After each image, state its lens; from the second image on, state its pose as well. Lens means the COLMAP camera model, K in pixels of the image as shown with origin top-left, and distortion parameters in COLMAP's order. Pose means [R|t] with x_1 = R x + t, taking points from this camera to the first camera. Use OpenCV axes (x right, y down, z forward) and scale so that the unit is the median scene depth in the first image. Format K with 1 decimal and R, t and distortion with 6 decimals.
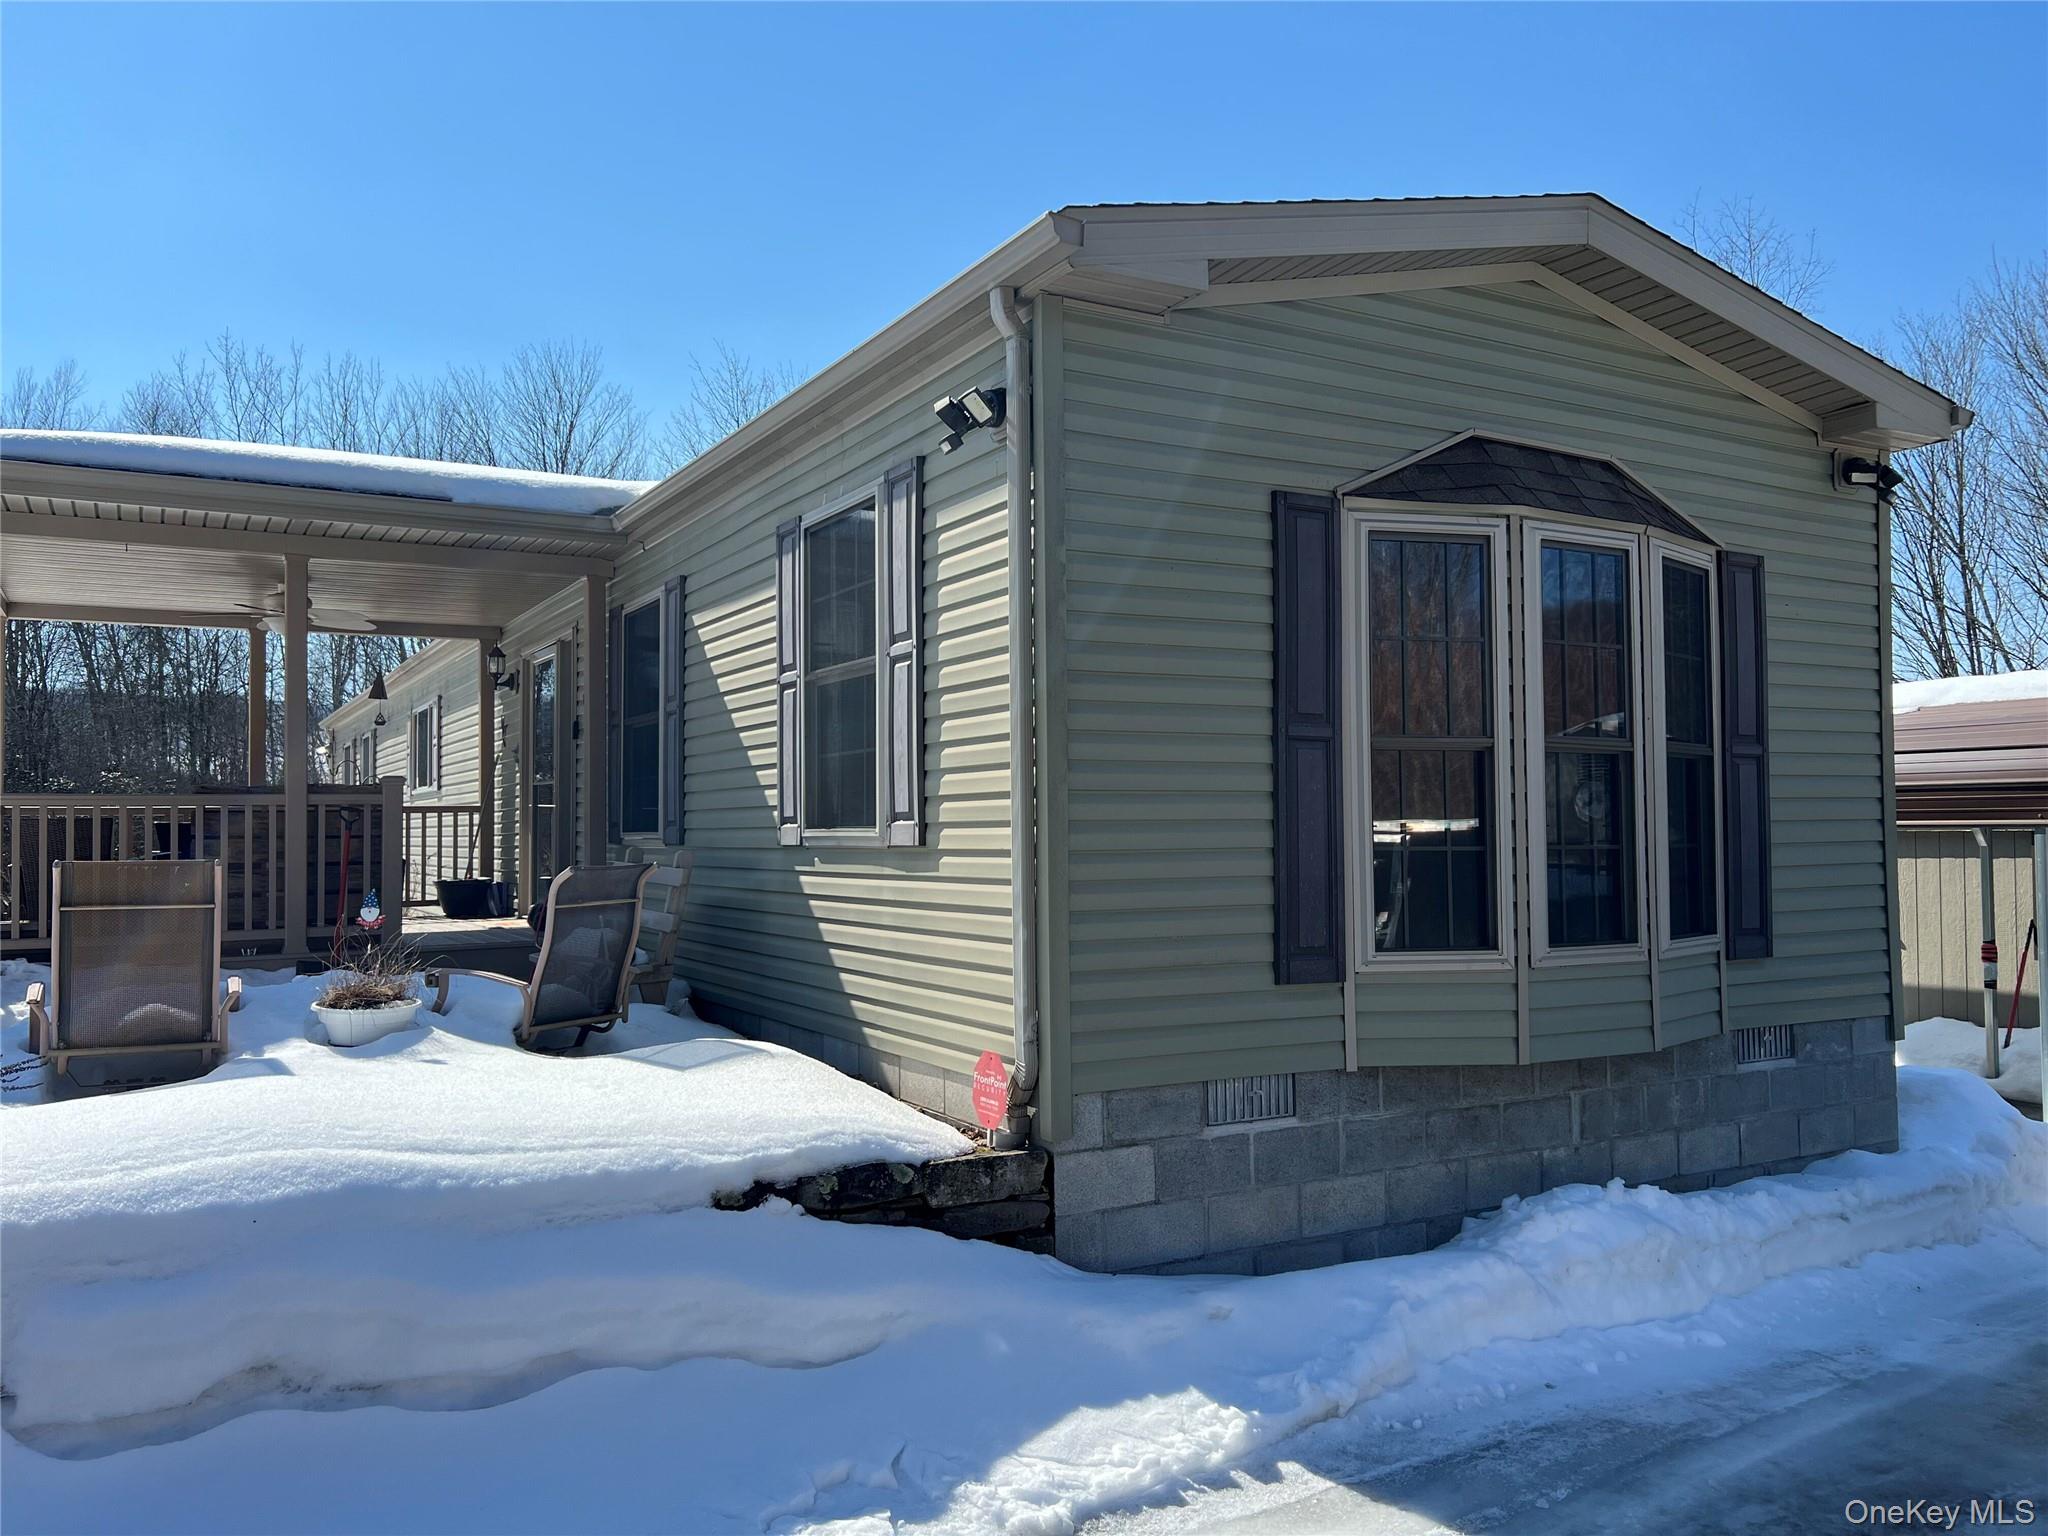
lens RADIAL K [[1521.6, 0, 1024.0], [0, 1521.6, 768.0], [0, 0, 1]] dist [0.093140, -0.125273]
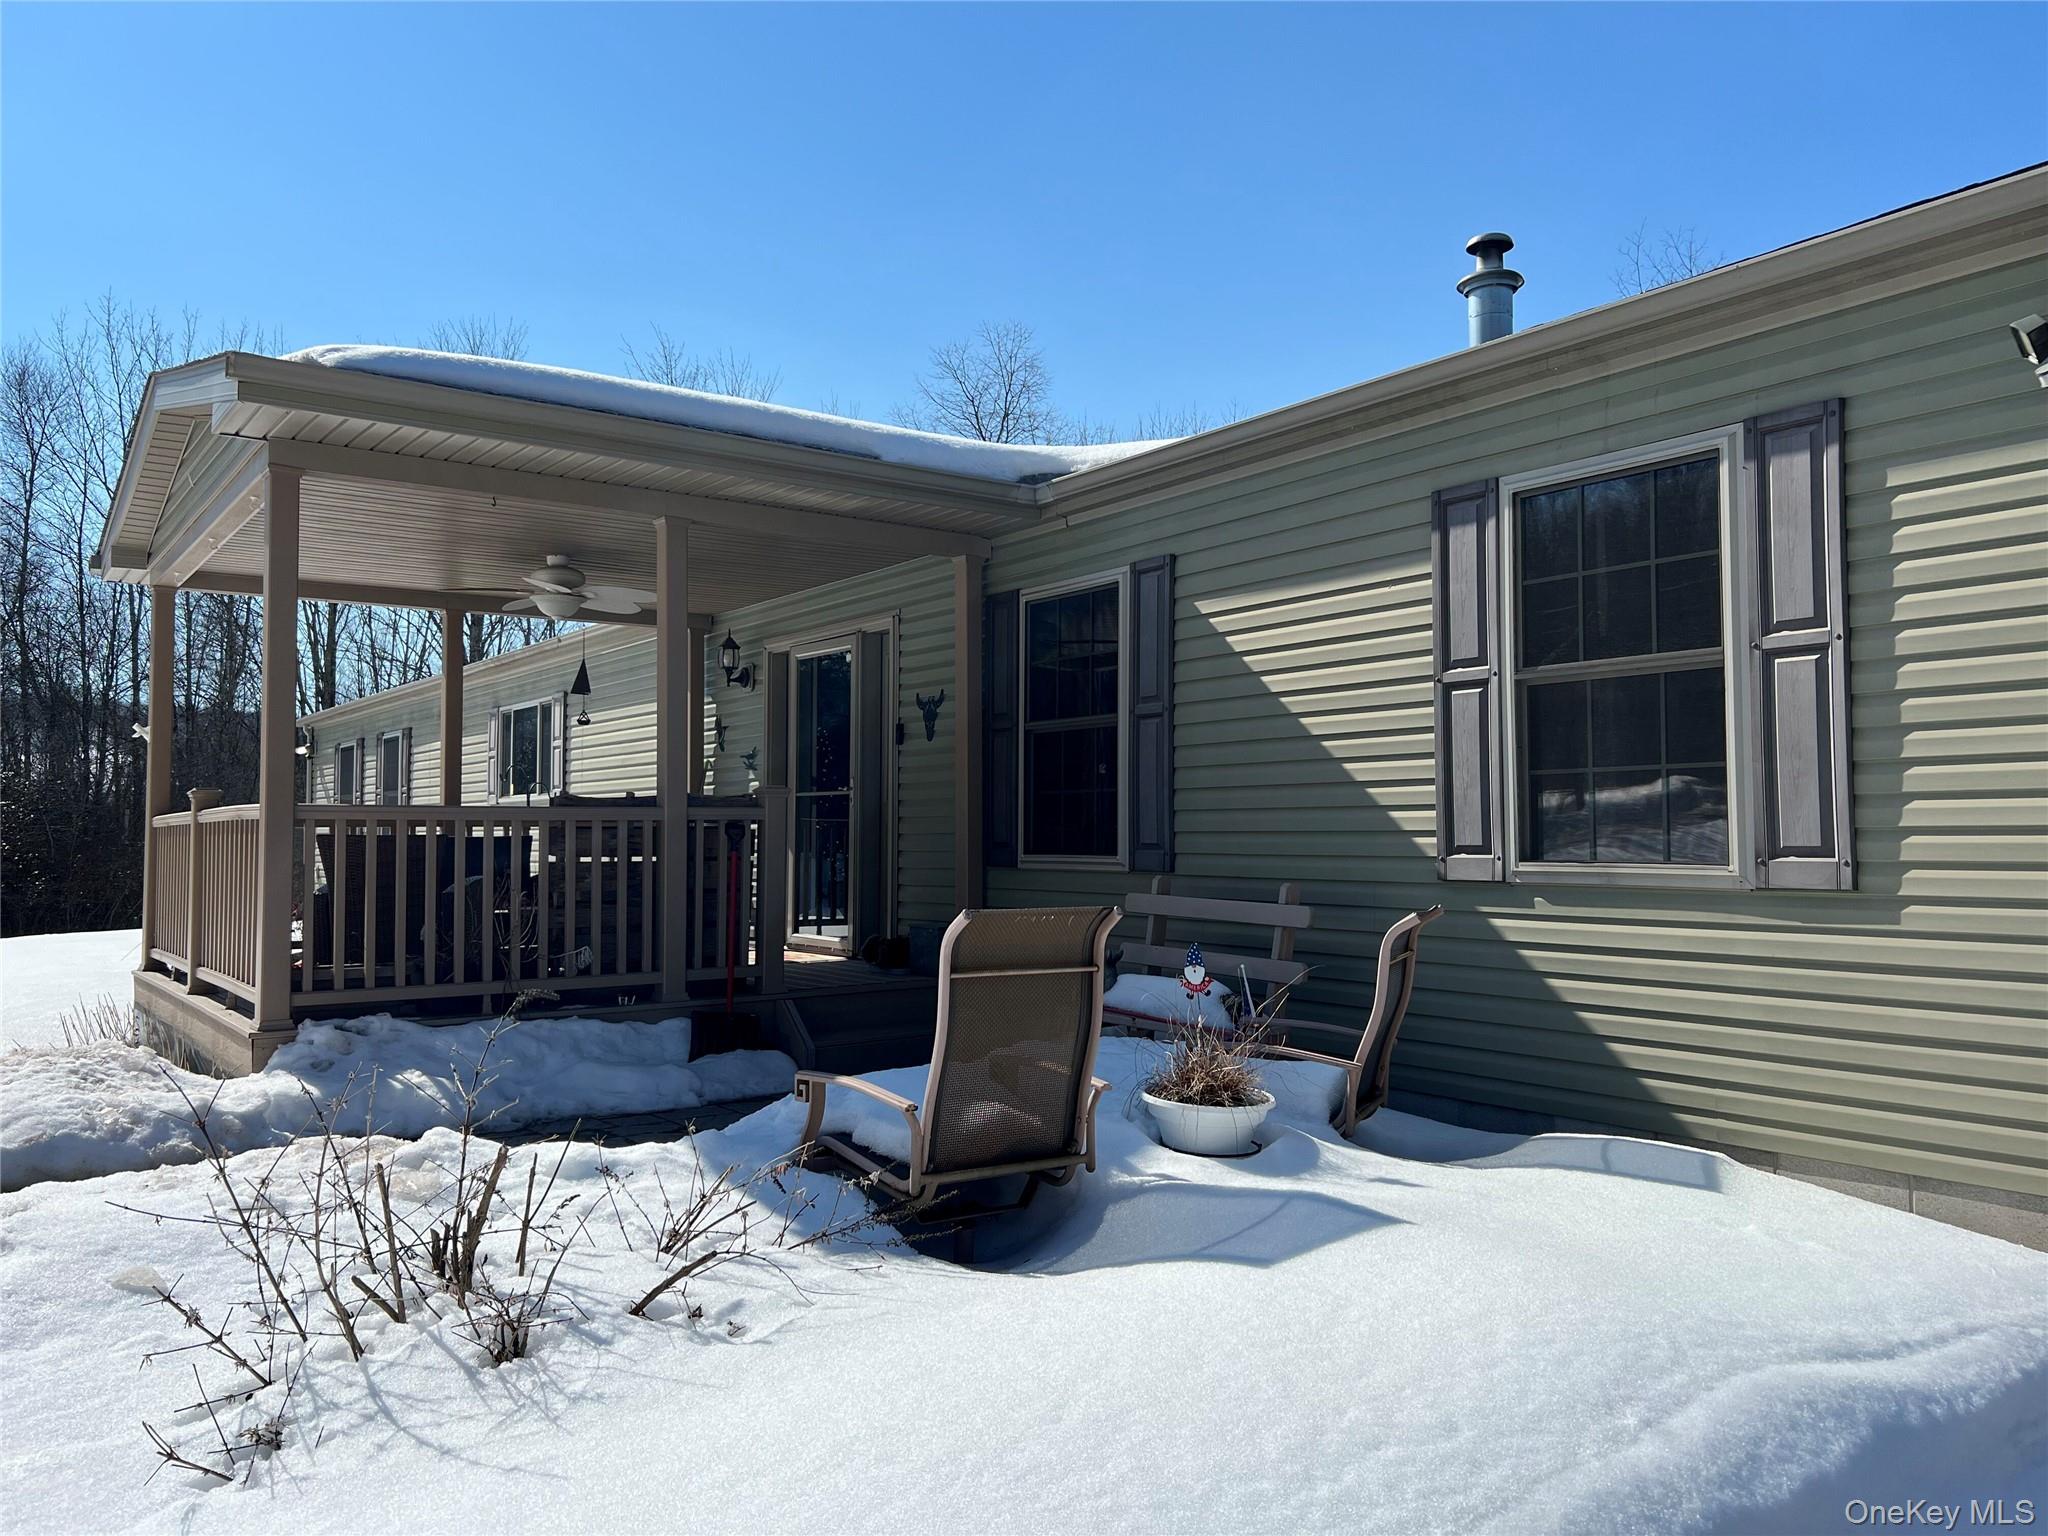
lens RADIAL K [[1522.6, 0, 1022.5], [0, 1522.6, 743.1], [0, 0, 1]] dist [0.101304, -0.126112]
pose [[0.993932, 0.014283, 0.109068, -0.495617], [-0.011881, 0.999673, -0.022636, -0.001413], [-0.109356, 0.021203, 0.993776, 0.214361]]
